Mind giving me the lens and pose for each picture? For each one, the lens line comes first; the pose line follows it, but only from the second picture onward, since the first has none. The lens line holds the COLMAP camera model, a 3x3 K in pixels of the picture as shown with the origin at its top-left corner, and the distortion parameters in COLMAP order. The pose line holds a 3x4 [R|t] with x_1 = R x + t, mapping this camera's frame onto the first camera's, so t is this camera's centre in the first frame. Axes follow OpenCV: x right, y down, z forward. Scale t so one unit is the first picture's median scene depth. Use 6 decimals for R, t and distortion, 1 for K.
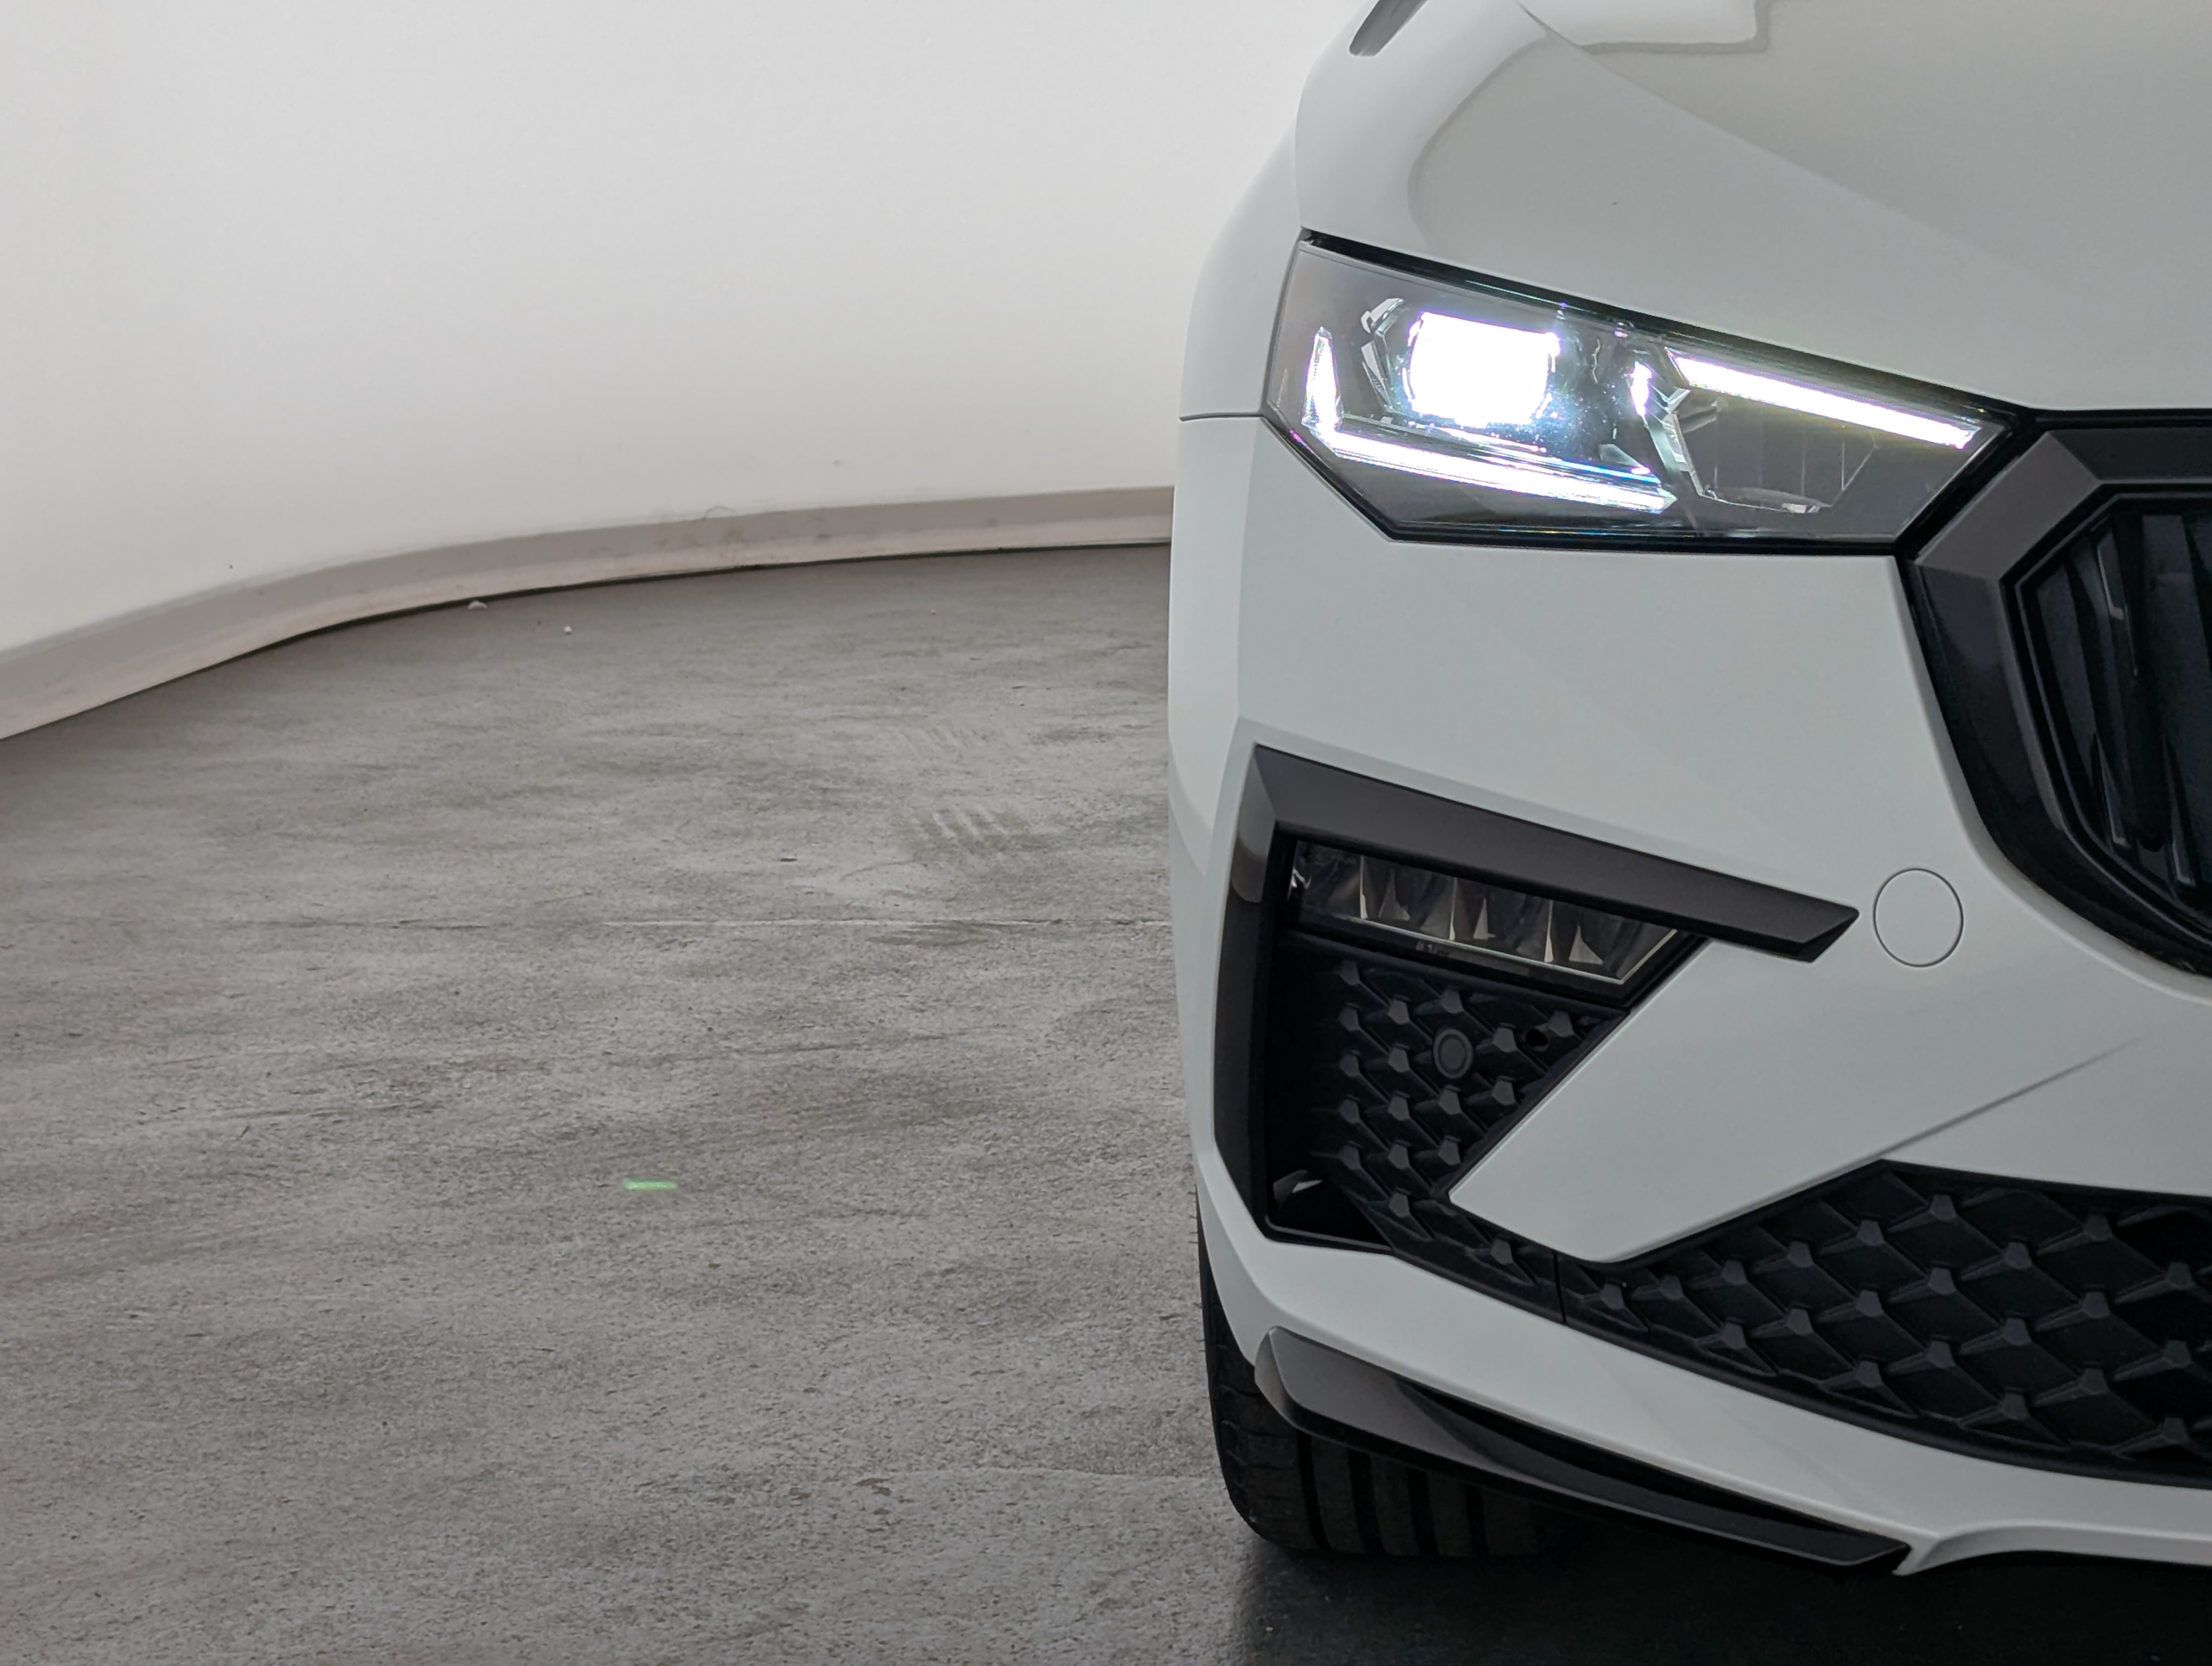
lens RADIAL K [[4787.3, 0, 1109.1], [0, 4787.3, 817.0], [0, 0, 1]] dist [0.186812, 0.000000]
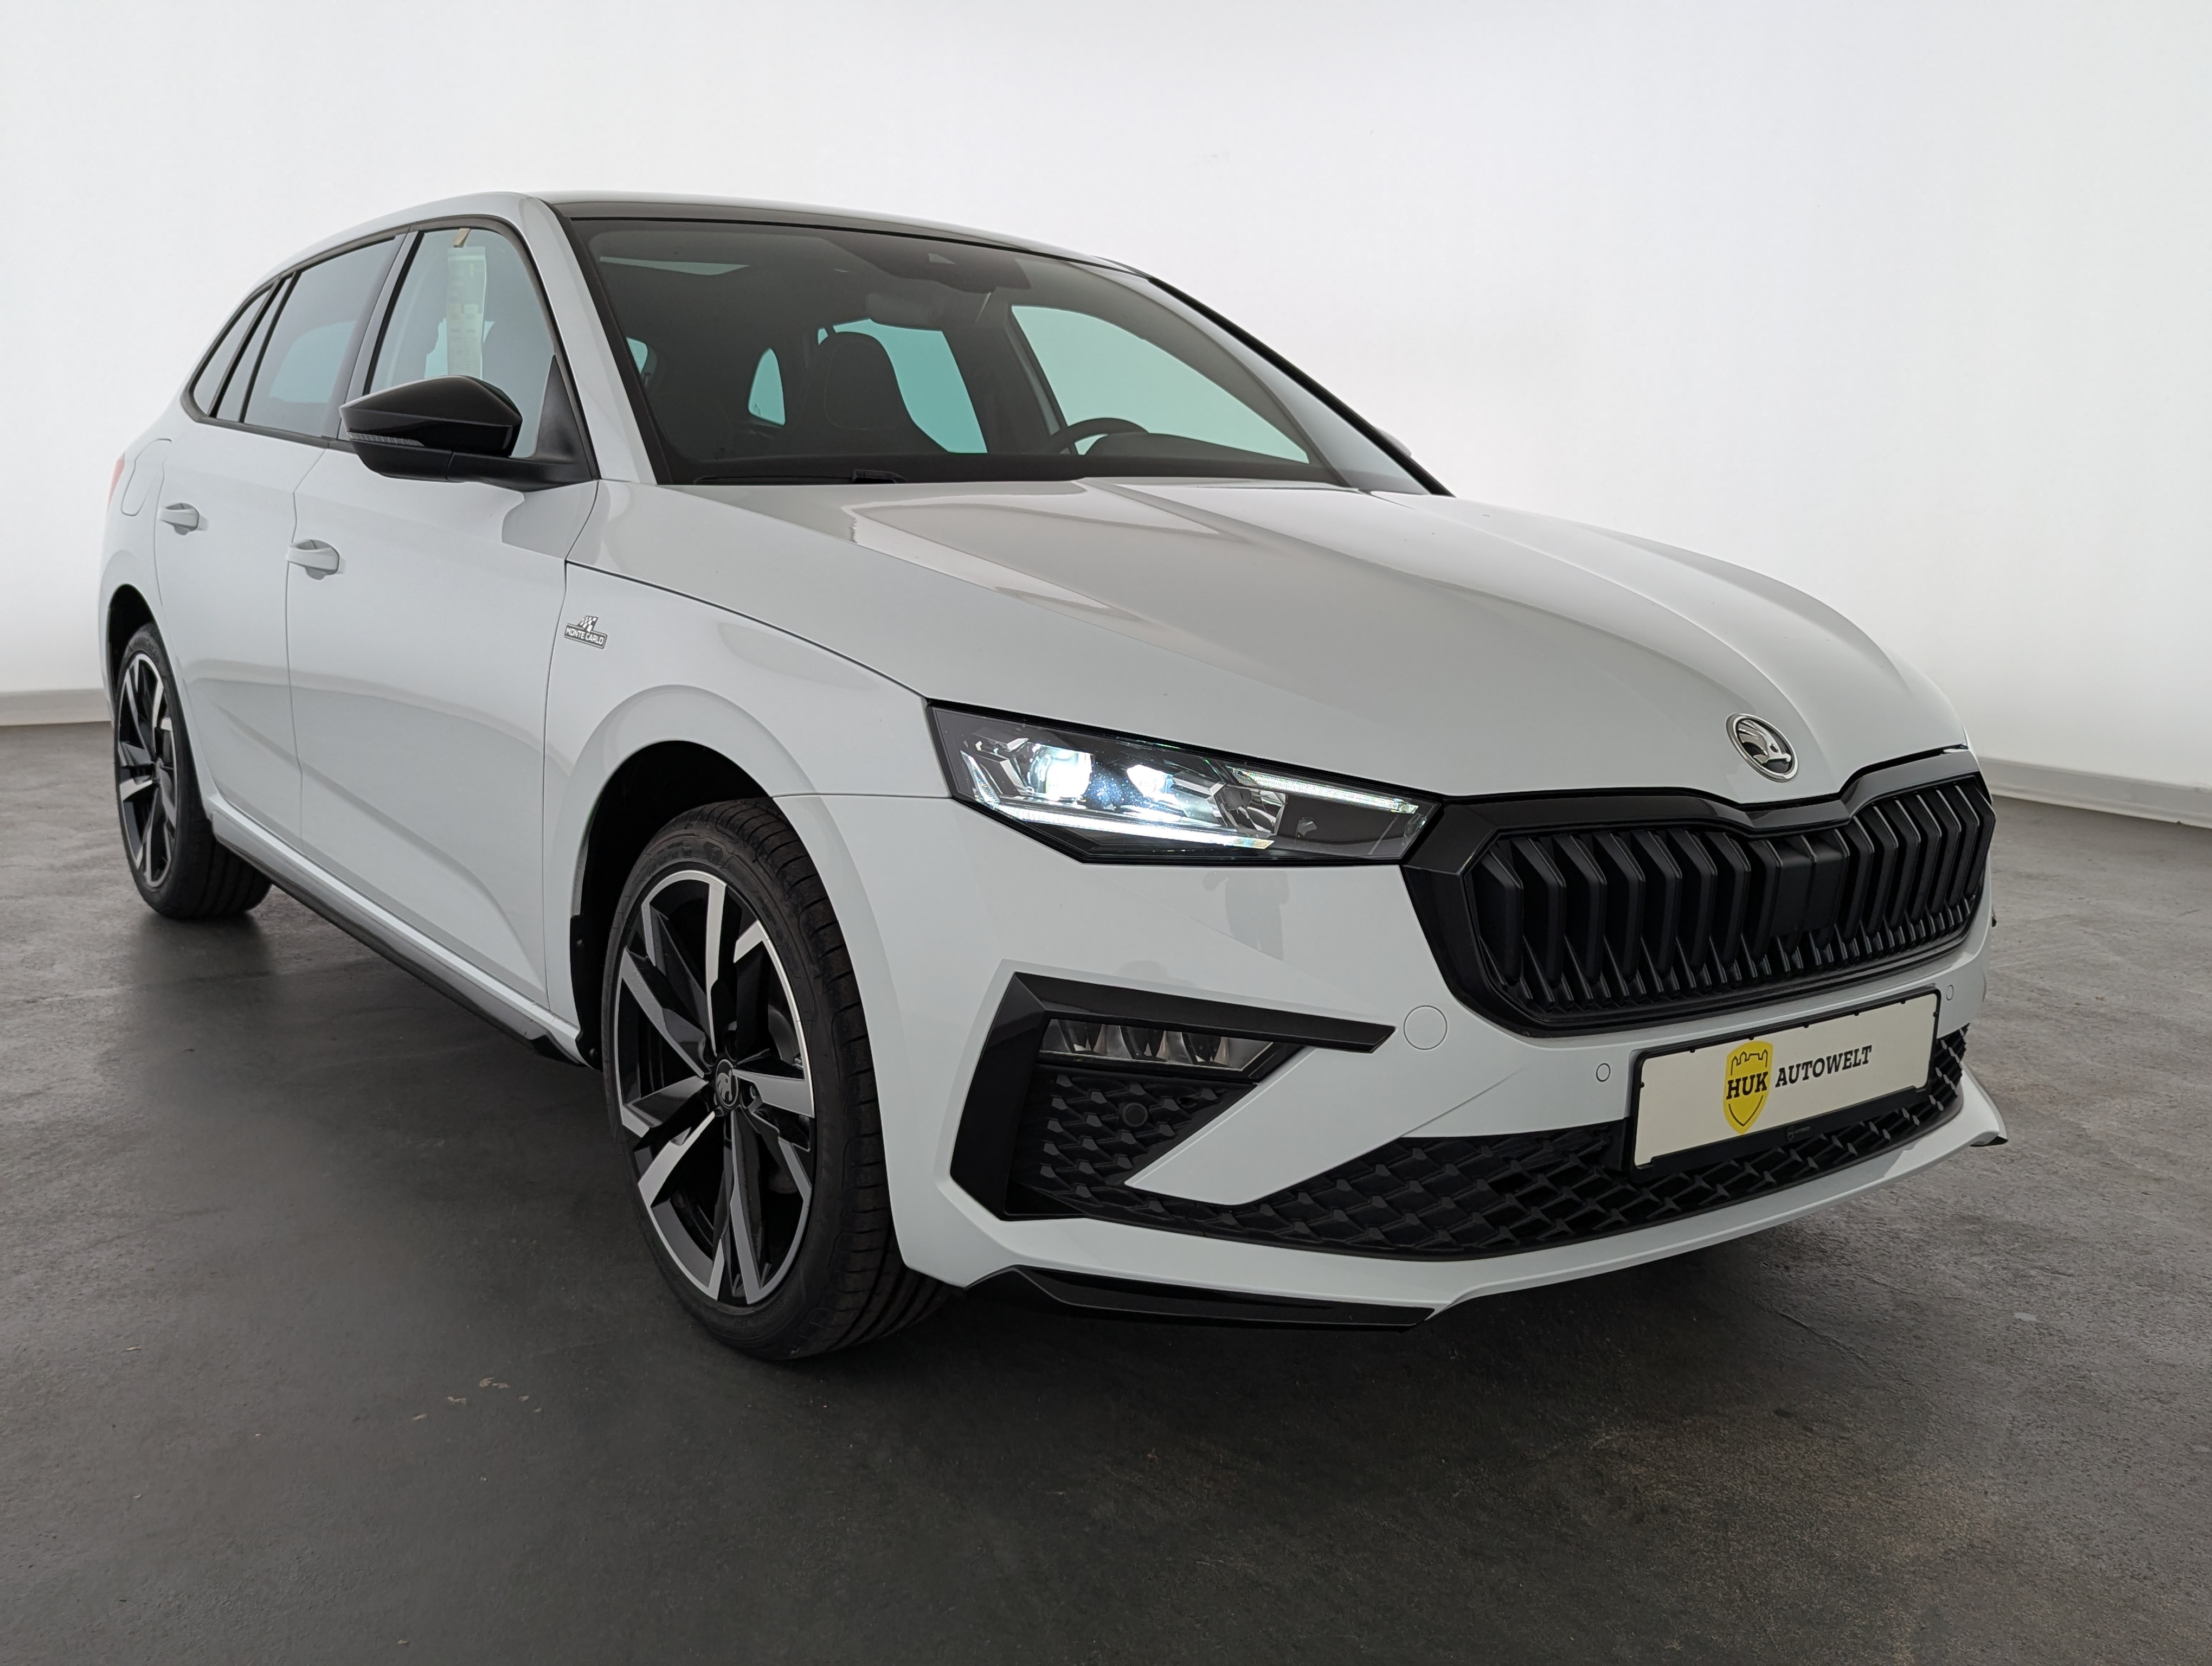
lens RADIAL K [[2095.7, 0, 1109.4], [0, 2095.7, 819.2], [0, 0, 1]] dist [0.031134, 0.000000]
pose [[0.718663, -0.083888, 0.690280, -0.536021], [0.065908, 0.996445, 0.052477, -0.121864], [-0.692228, 0.007781, 0.721637, 0.366908]]
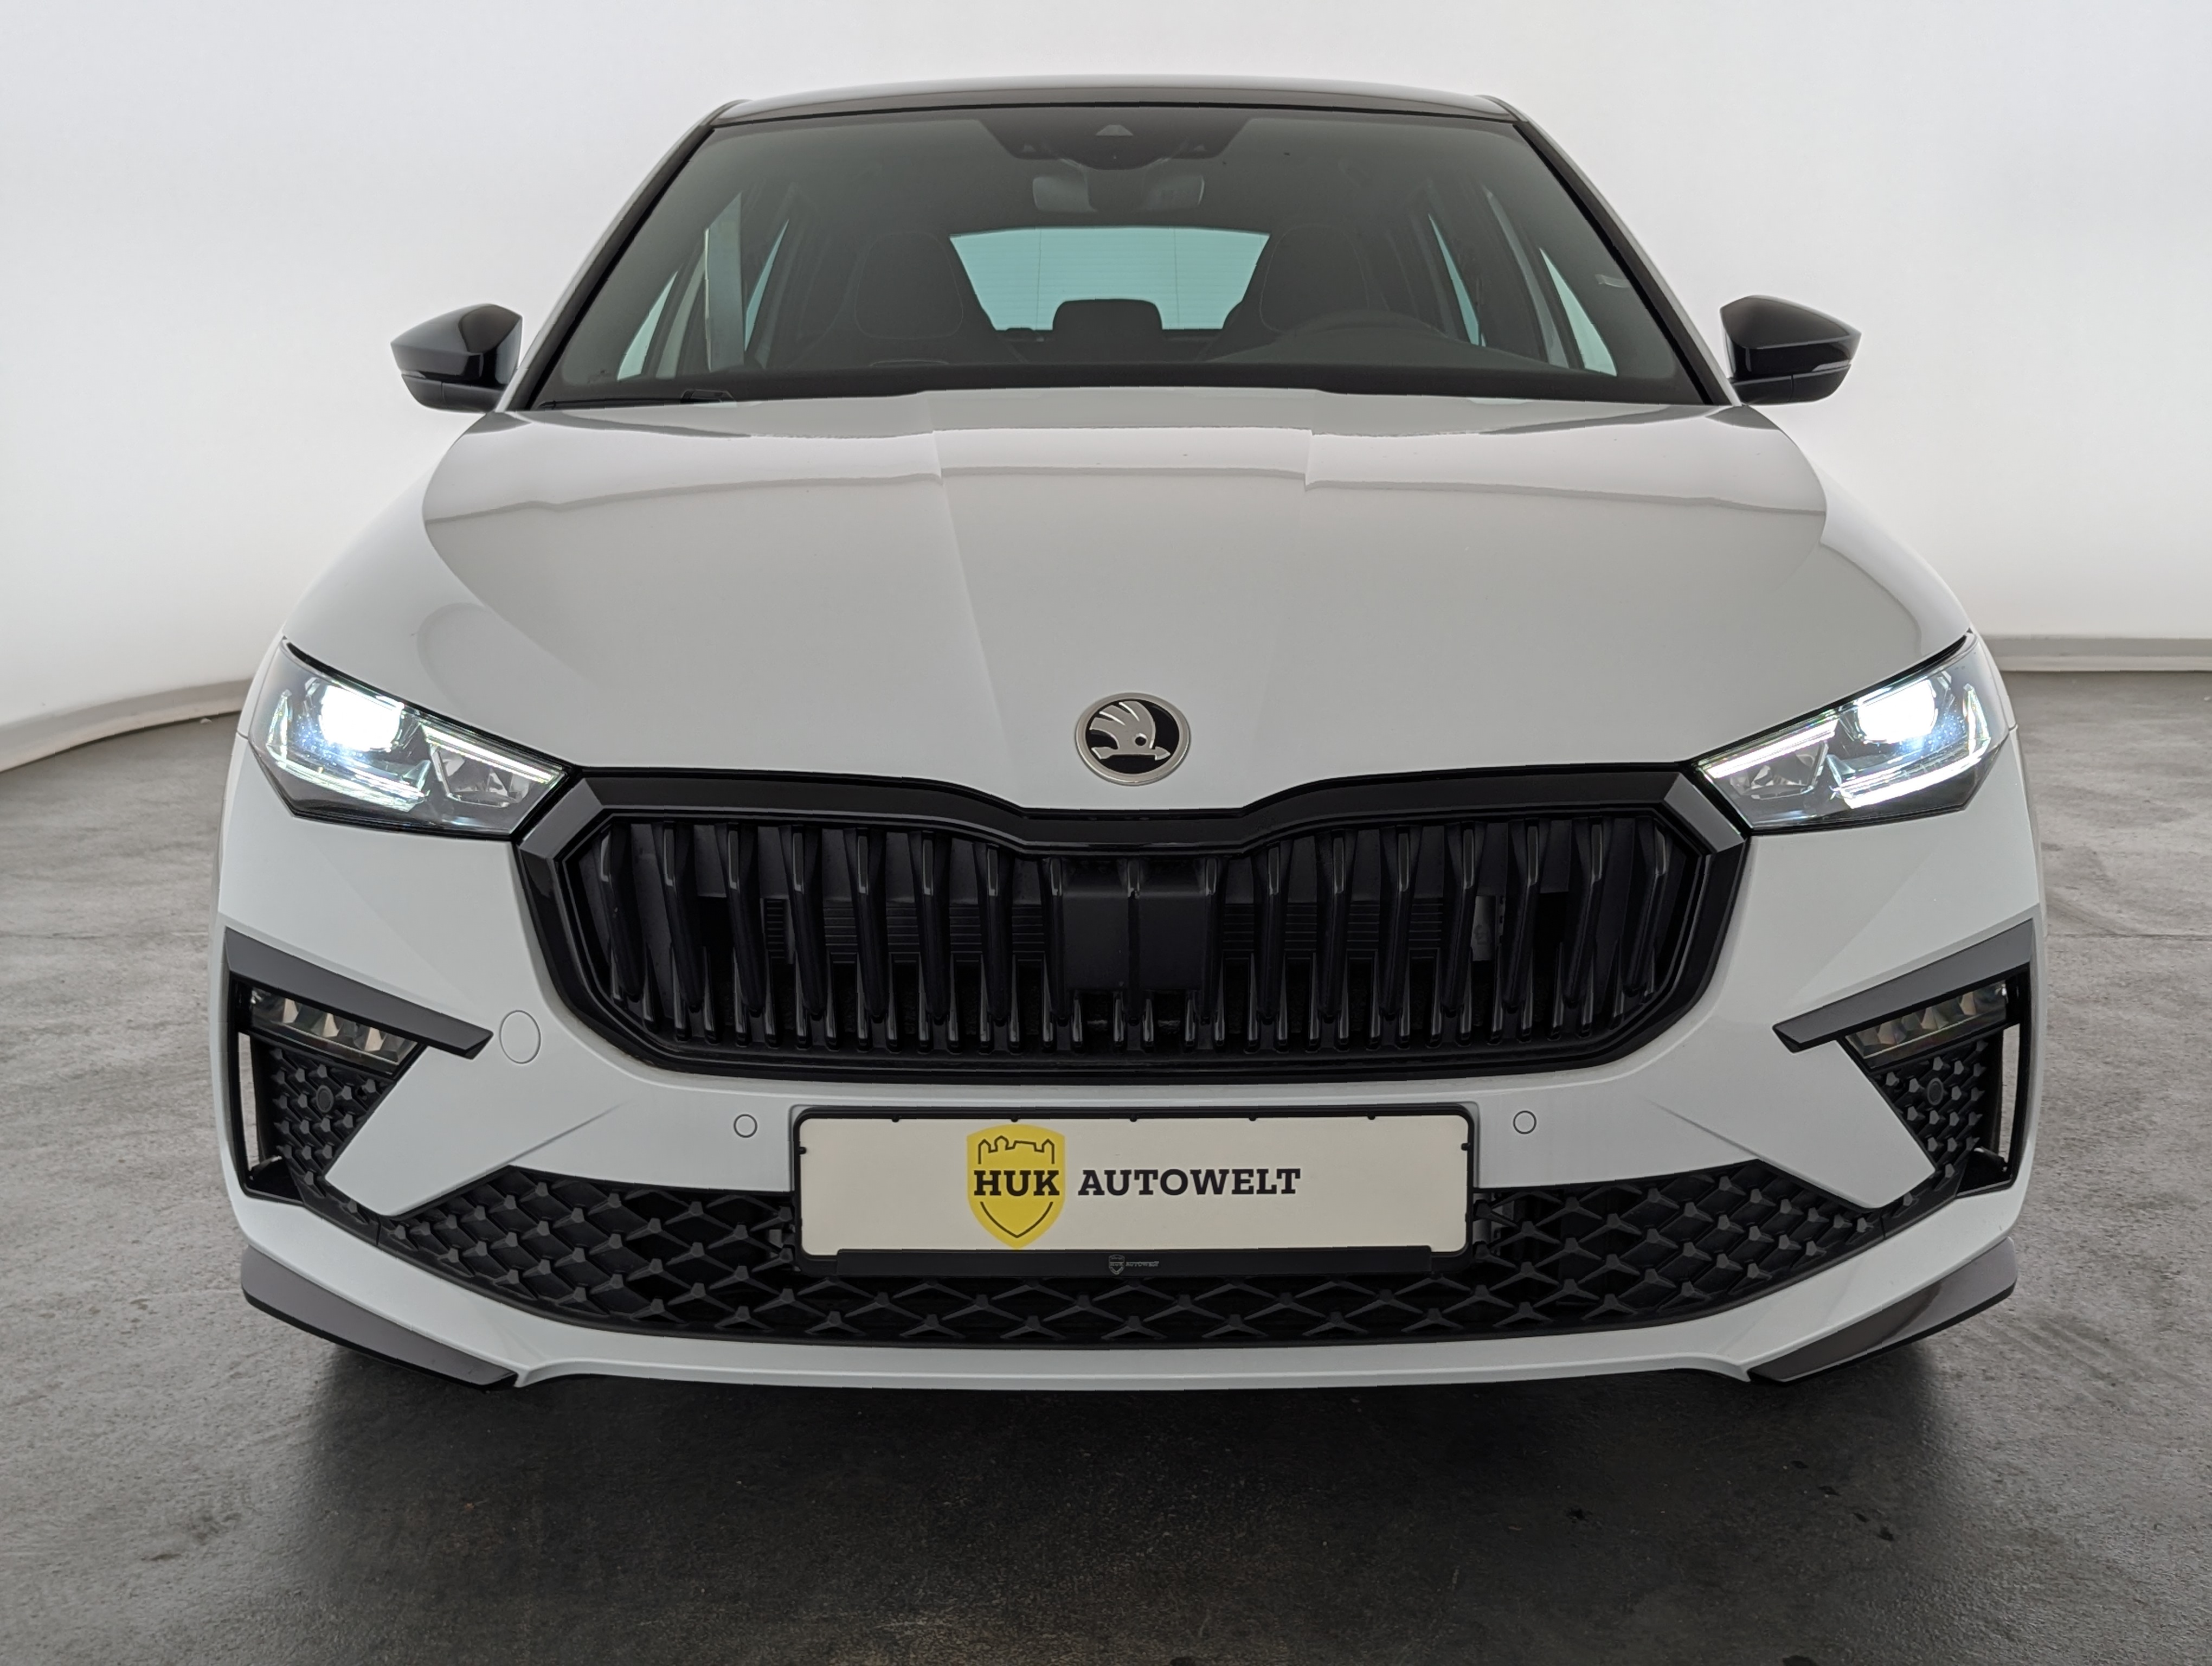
lens RADIAL K [[2647.3, 0, 1096.8], [0, 2647.3, 822.6], [0, 0, 1]] dist [0.076201, 0.000000]
pose [[0.991845, -0.011393, 0.126938, 0.235805], [0.009327, 0.999814, 0.016856, -0.070312], [-0.127106, -0.015535, 0.991767, -0.043672]]
